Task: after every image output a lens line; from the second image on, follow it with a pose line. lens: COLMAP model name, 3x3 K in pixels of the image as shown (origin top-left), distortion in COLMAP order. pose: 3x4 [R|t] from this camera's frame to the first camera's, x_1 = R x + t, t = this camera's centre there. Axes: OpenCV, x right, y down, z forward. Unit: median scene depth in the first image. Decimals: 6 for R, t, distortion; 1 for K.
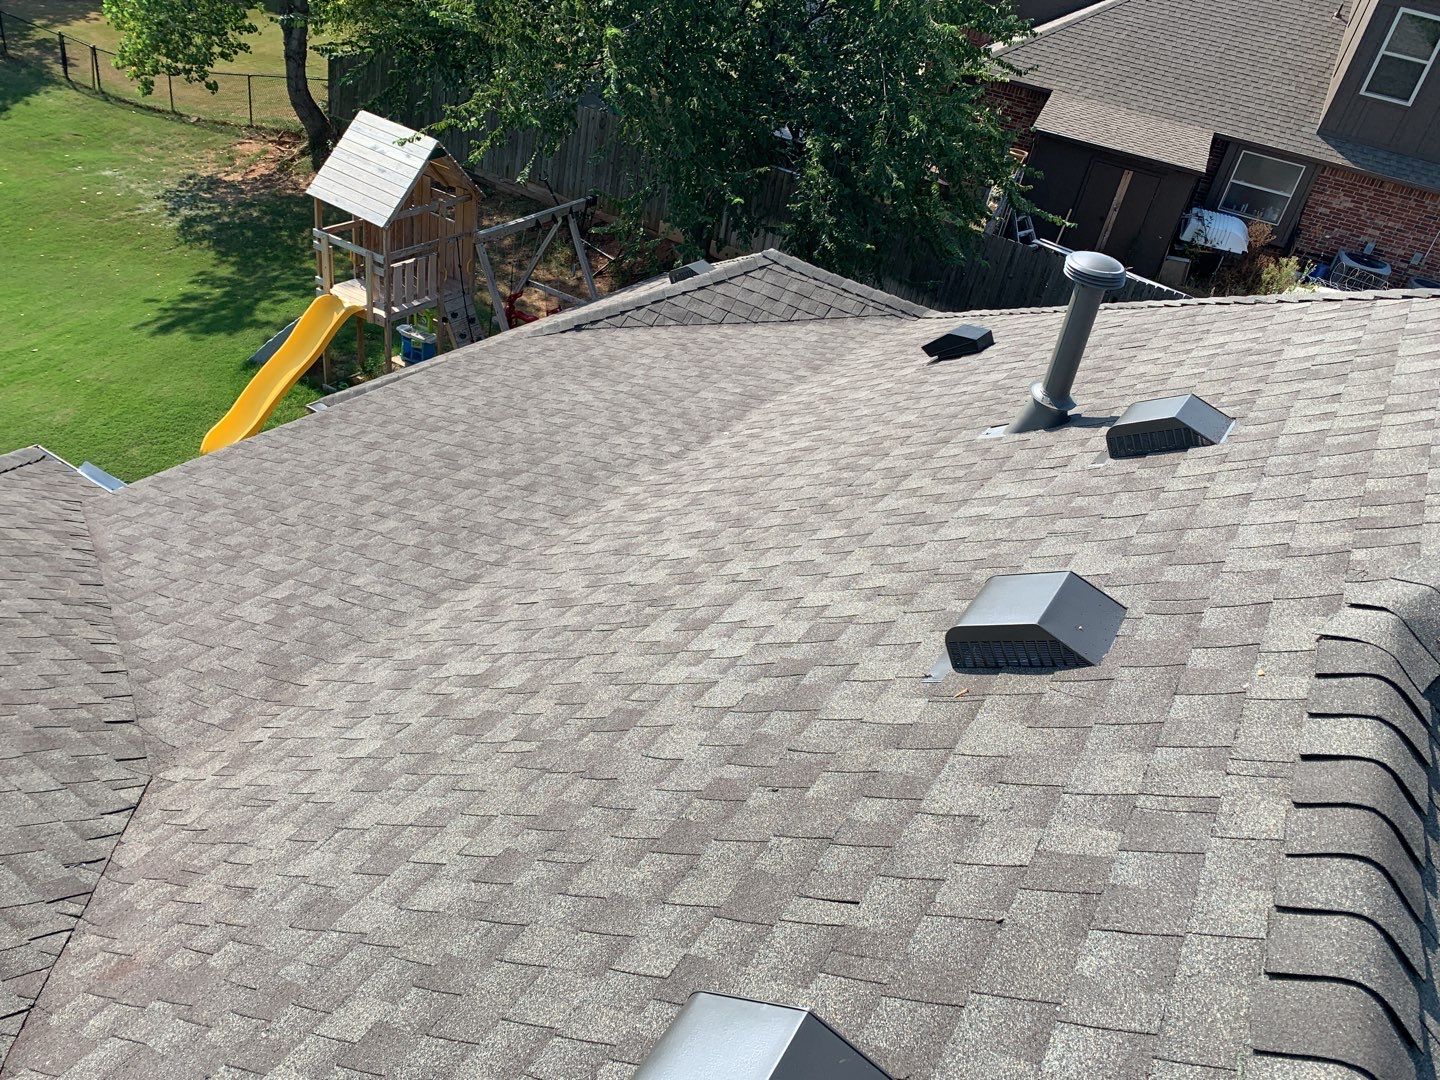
lens RADIAL K [[1102.6, 0, 723.0], [0, 1102.6, 513.0], [0, 0, 1]] dist [0.036395, -0.040604]
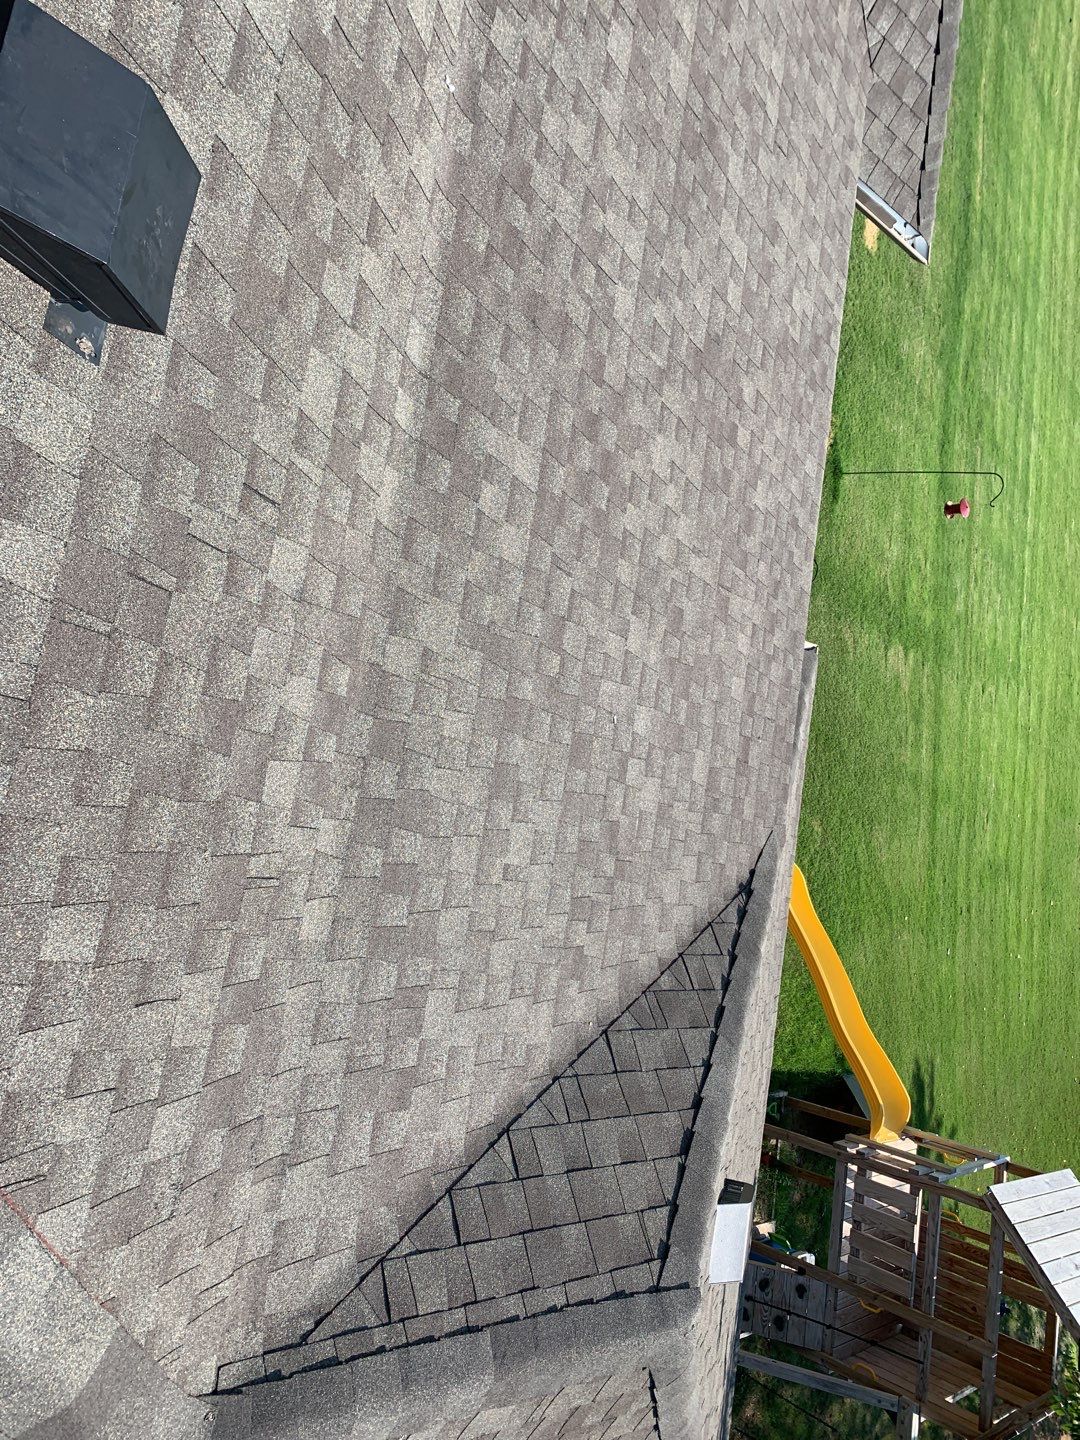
lens RADIAL K [[1102.6, 0, 543.4], [0, 1102.6, 731.4], [0, 0, 1]] dist [0.036395, -0.040604]
pose [[-0.571923, 0.343275, -0.745028, 0.711979], [-0.796010, -0.451660, 0.402954, -0.707901], [-0.198175, 0.823508, 0.531565, 1.885937]]
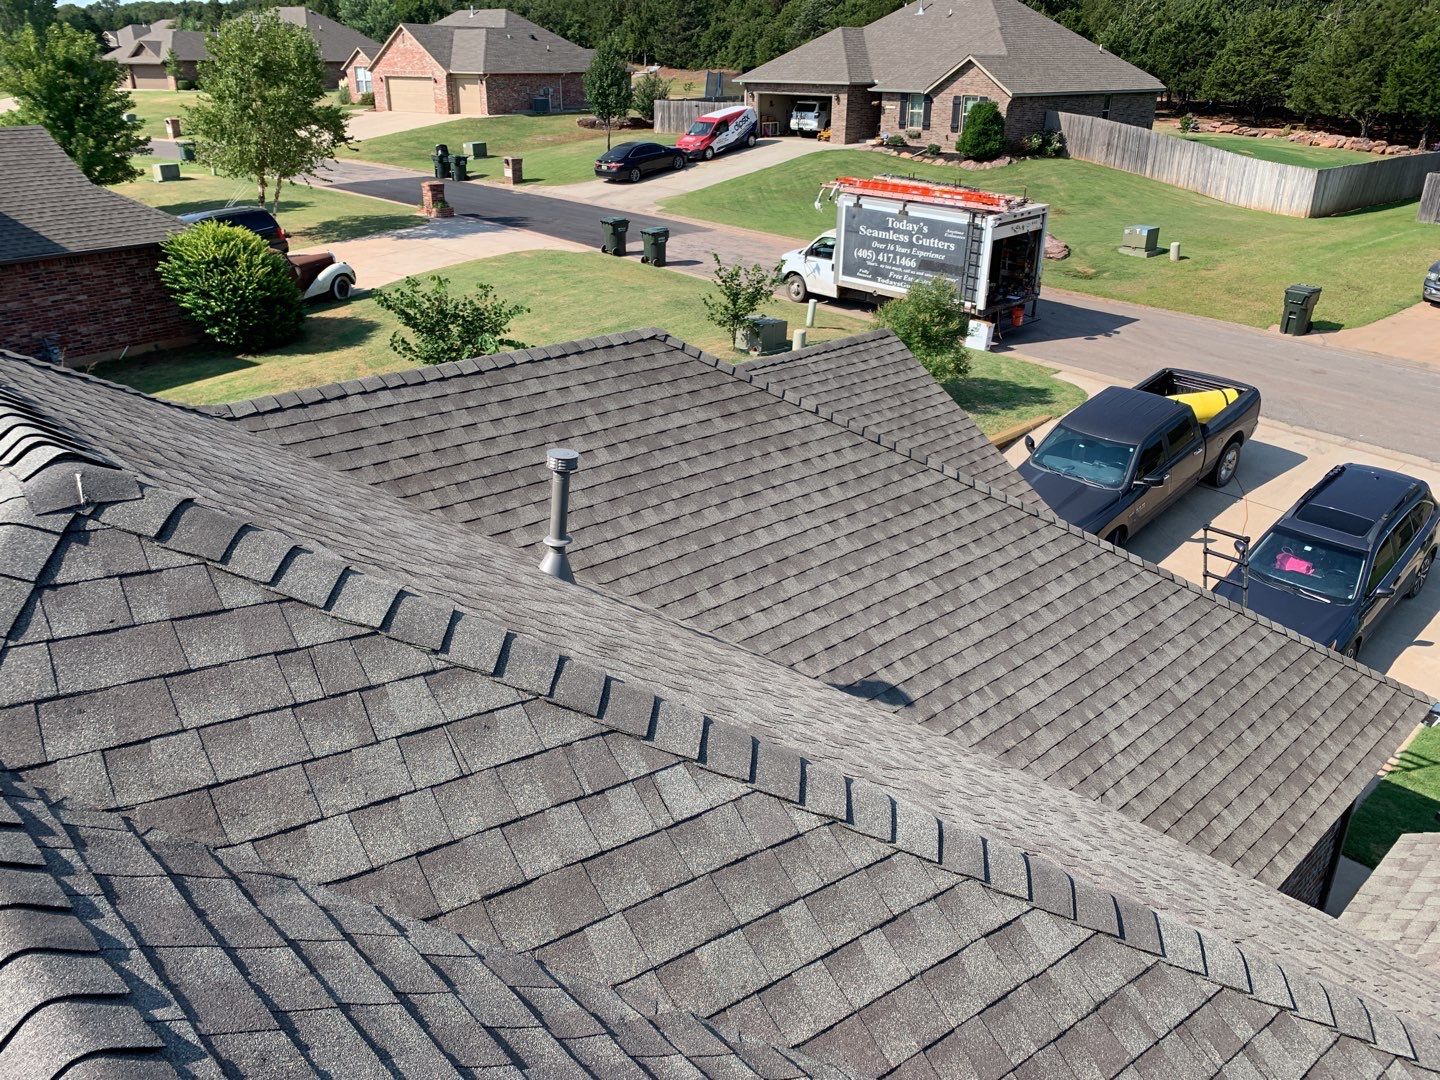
lens RADIAL K [[1102.6, 0, 709.7], [0, 1102.6, 518.6], [0, 0, 1]] dist [0.036395, -0.040604]
pose [[0.252197, -0.529065, 0.810239, 0.067108], [0.561634, 0.761874, 0.322669, 0.022803], [-0.788012, 0.373682, 0.489284, -0.036113]]
